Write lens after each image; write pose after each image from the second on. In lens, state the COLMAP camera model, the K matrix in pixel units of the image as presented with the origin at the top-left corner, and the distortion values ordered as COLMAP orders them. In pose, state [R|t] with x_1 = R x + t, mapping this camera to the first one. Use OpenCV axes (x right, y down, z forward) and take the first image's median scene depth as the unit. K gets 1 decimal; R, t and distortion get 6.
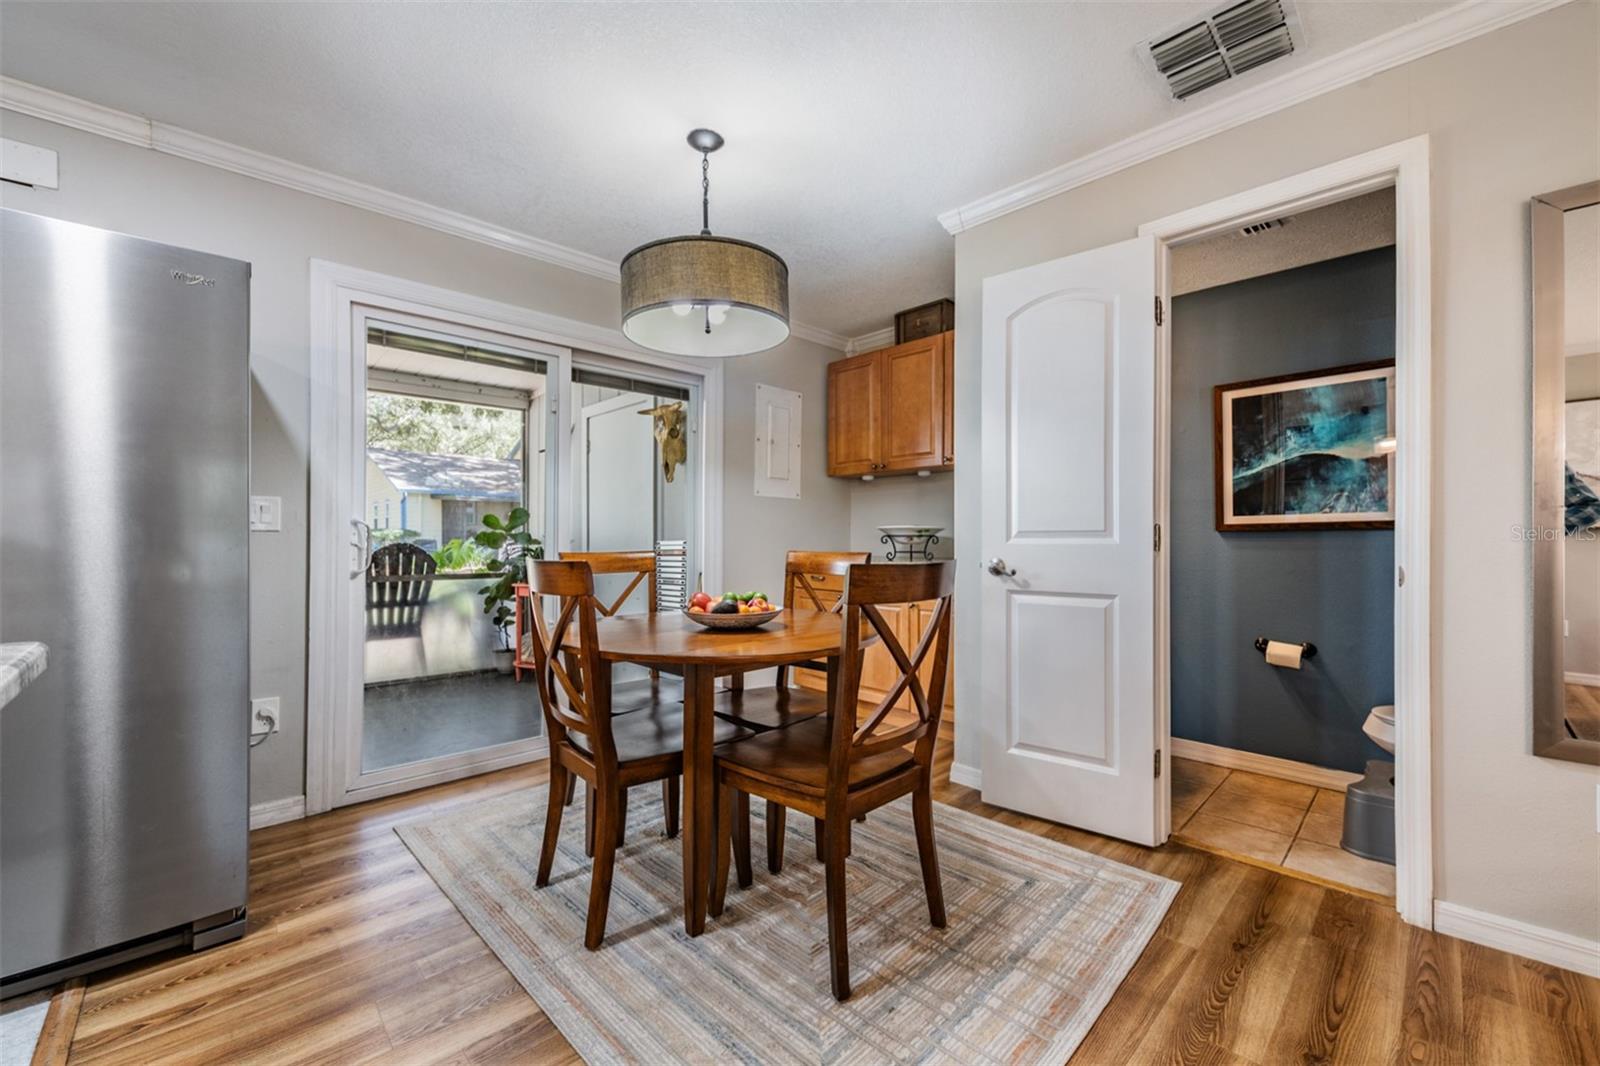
lens RADIAL K [[664.8, 0, 800.0], [0, 664.8, 533.0], [0, 0, 1]] dist [0.000356, -0.000214]
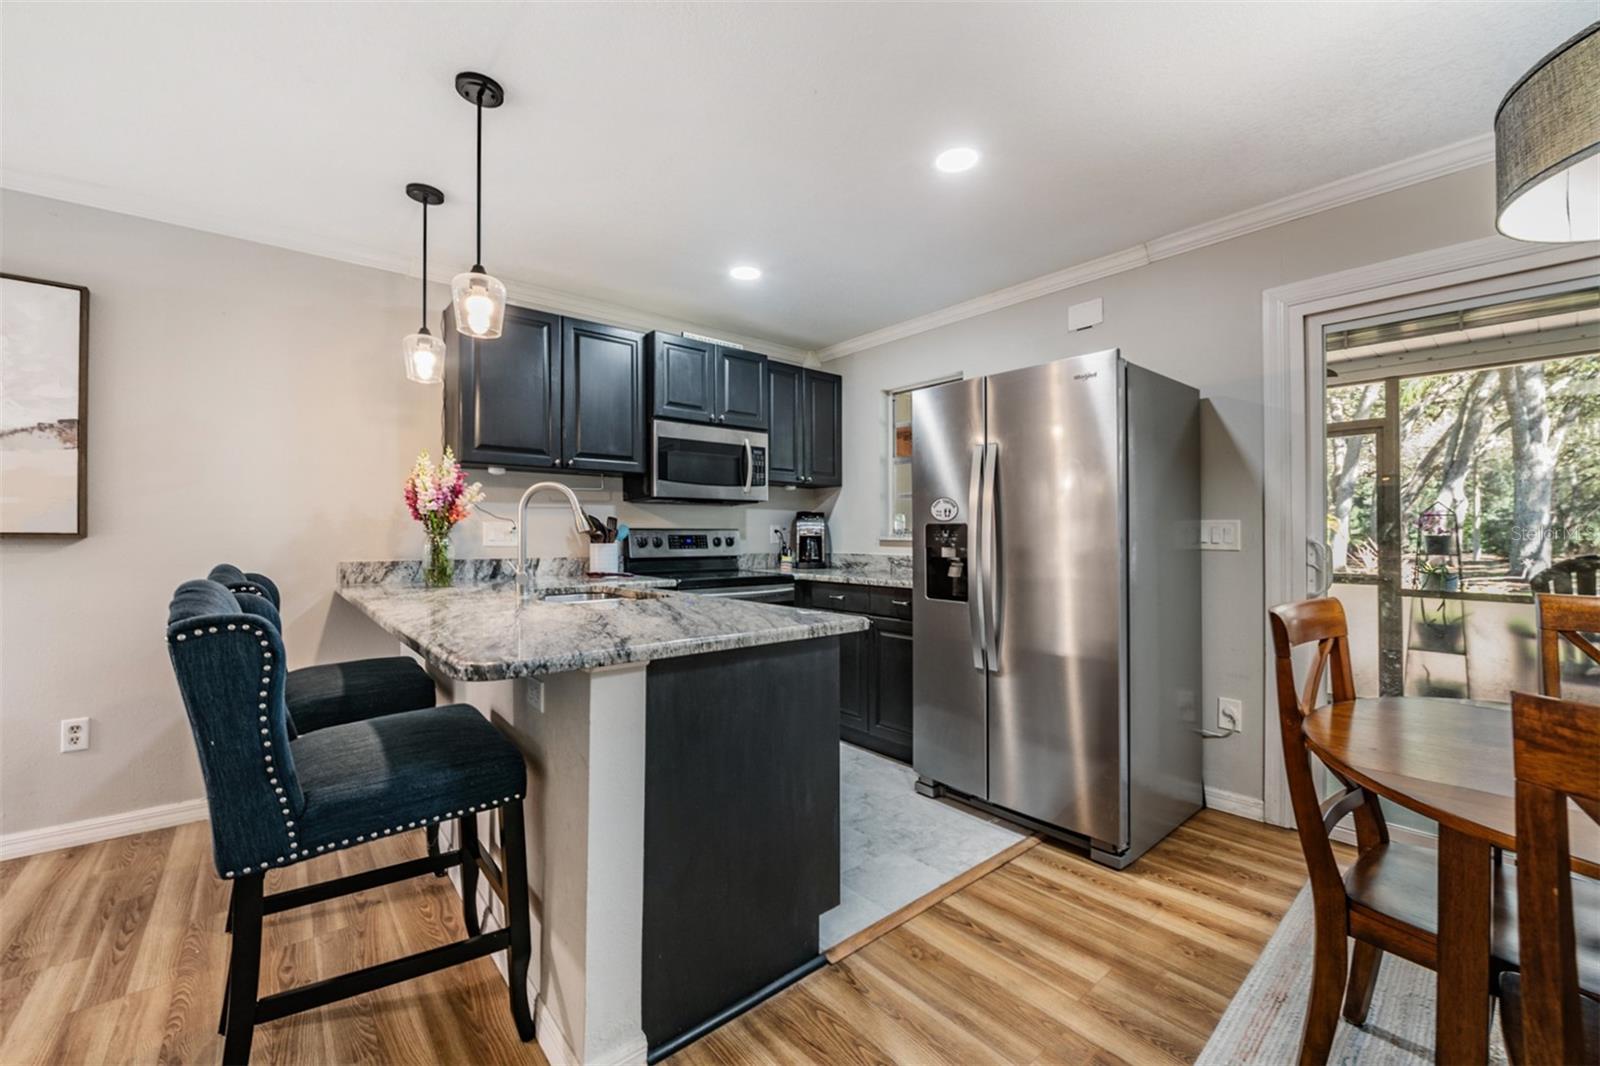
lens RADIAL K [[646.3, 0, 800.0], [0, 646.3, 533.0], [0, 0, 1]] dist [-0.009335, -0.000125]
pose [[-0.050134, -0.001715, -0.998741, 0.346179], [0.003274, 0.999993, -0.001881, -0.036011], [0.998737, -0.003364, -0.050128, 0.354895]]
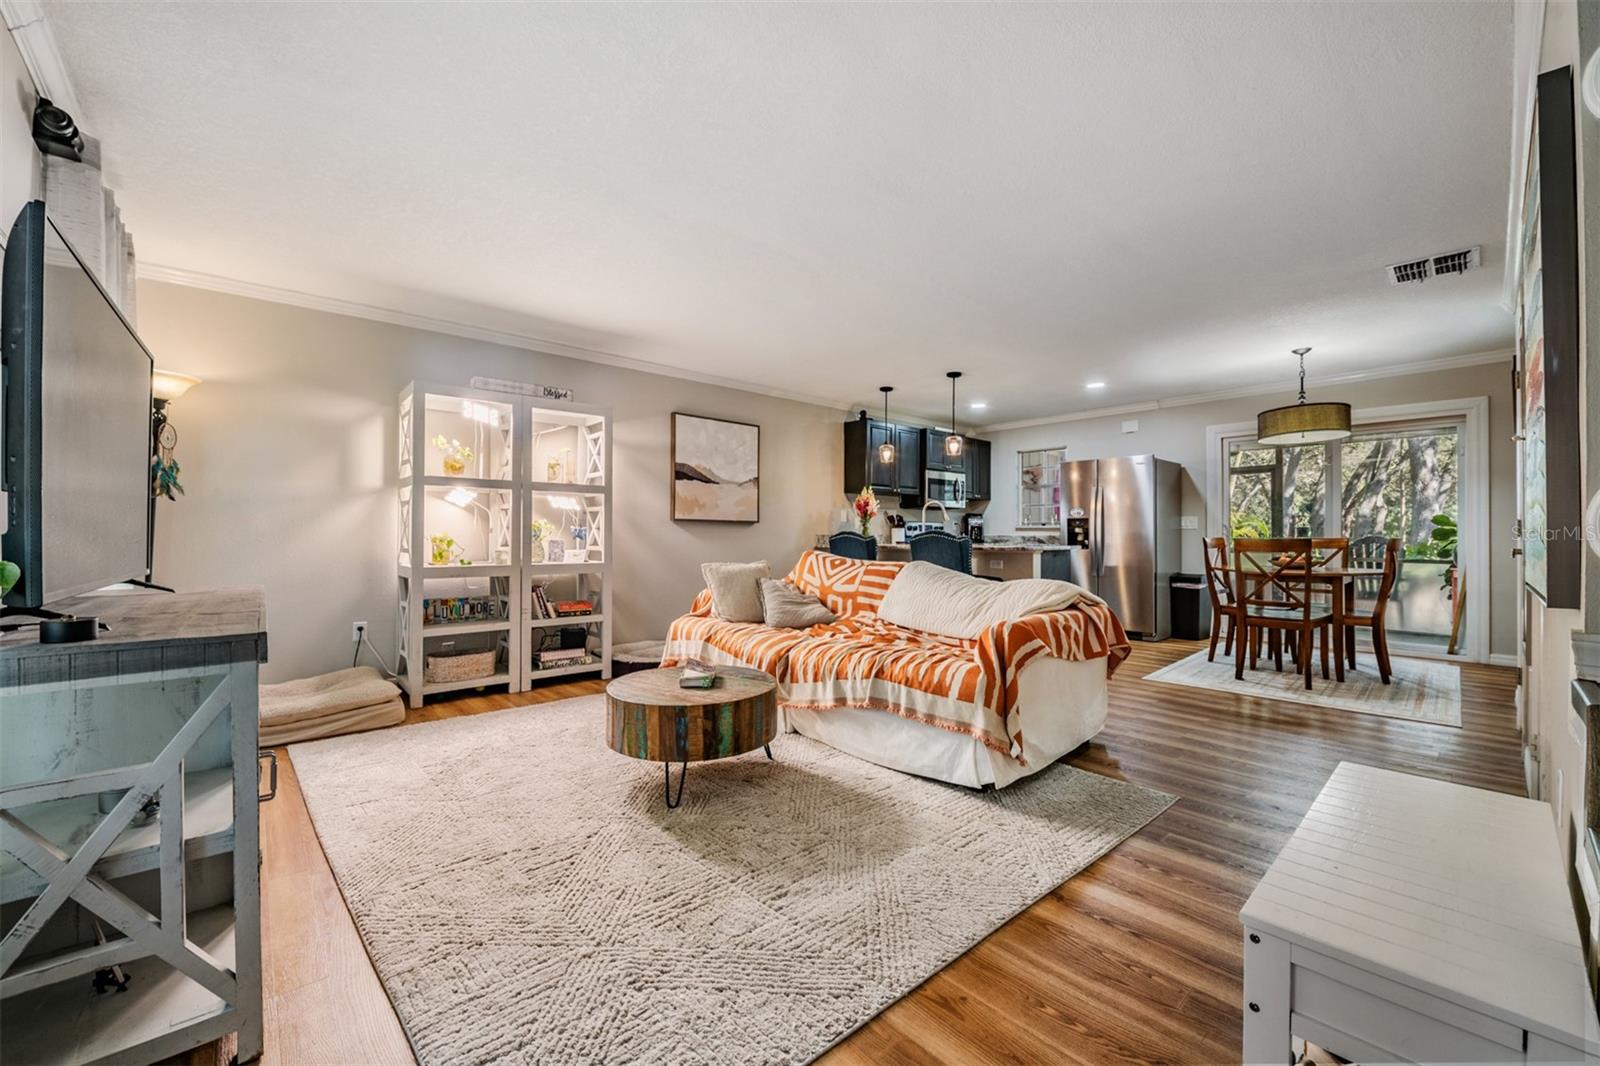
lens RADIAL K [[633.7, 0, 794.7], [0, 633.7, 536.8], [0, 0, 1]] dist [-0.001131, -0.000346]
pose [[-0.020839, 0.002238, -0.999780, 2.011836], [0.002175, 0.999995, 0.002193, 0.018996], [0.999780, -0.002129, -0.020844, -0.645970]]
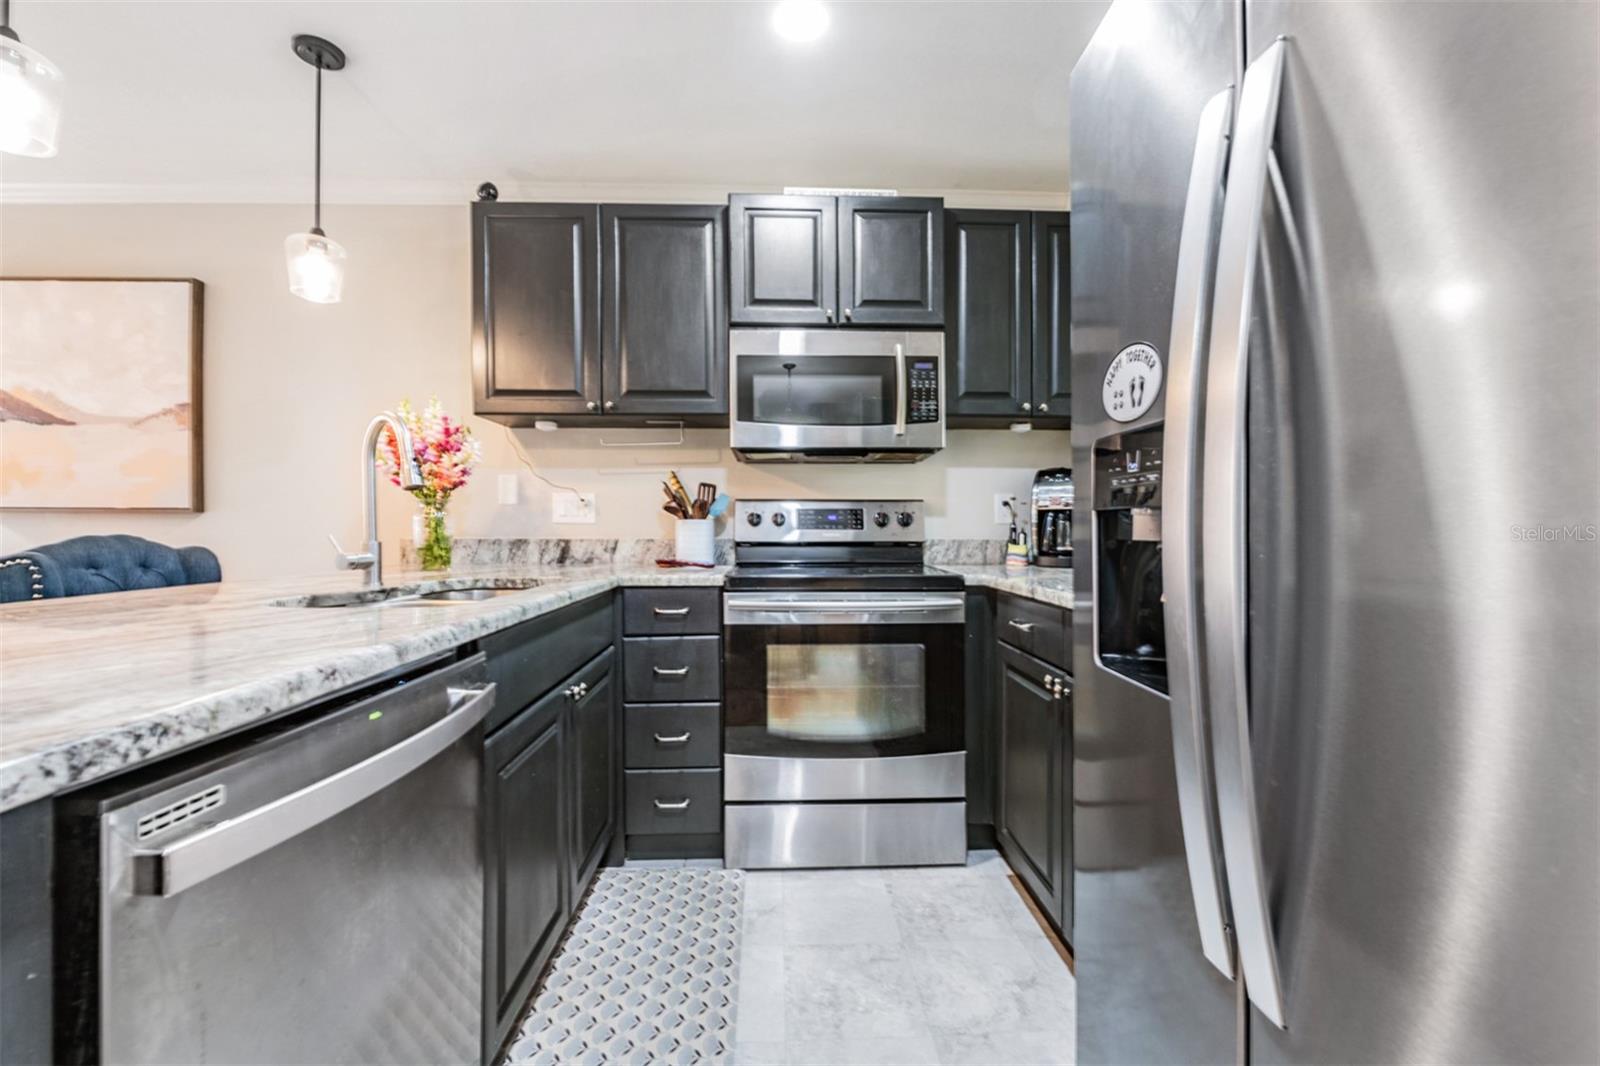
lens RADIAL K [[633.7, 0, 794.7], [0, 633.7, 536.8], [0, 0, 1]] dist [-0.001131, -0.000346]
pose [[-0.656818, 0.012043, -0.753953, -0.472625], [0.004909, 0.999920, 0.011695, 0.000647], [0.754033, 0.003981, -0.656824, 0.656199]]
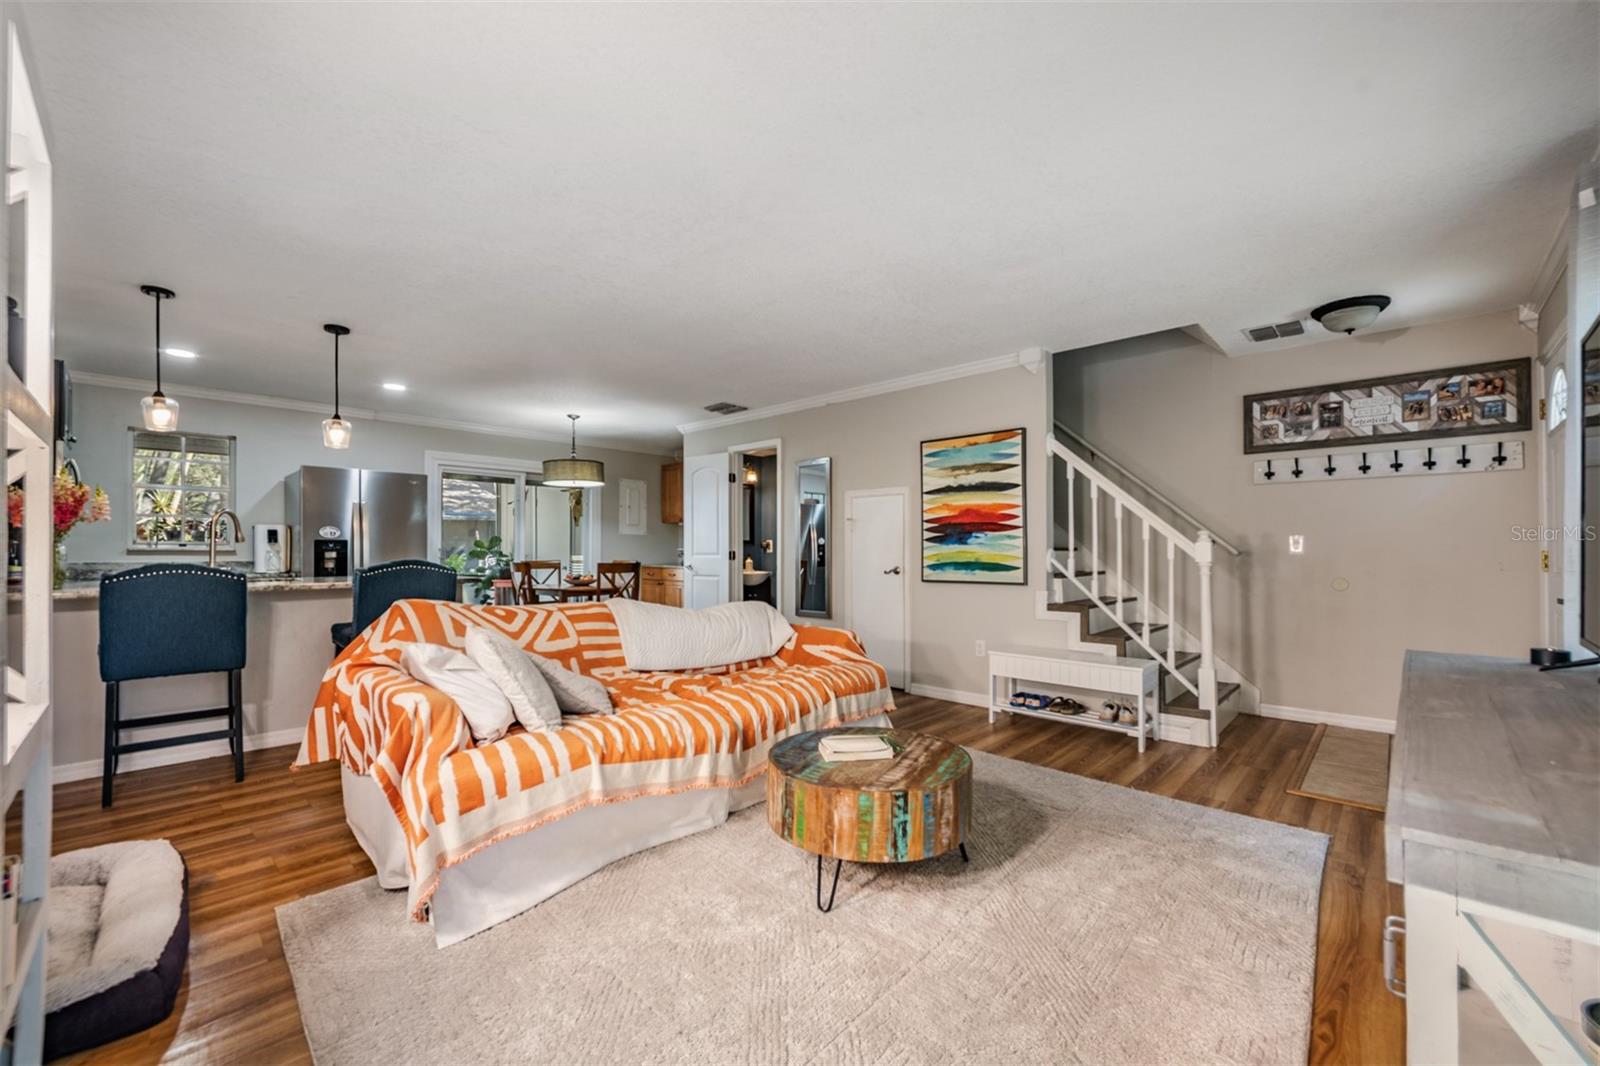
lens RADIAL K [[644.5, 0, 812.6], [0, 644.5, 546.1], [0, 0, 1]] dist [-0.001401, -0.000290]
pose [[0.996786, 0.000294, 0.080107, 0.666587], [-0.000244, 1.000000, -0.000631, -0.031295], [-0.080107, 0.000609, 0.996786, -1.857109]]
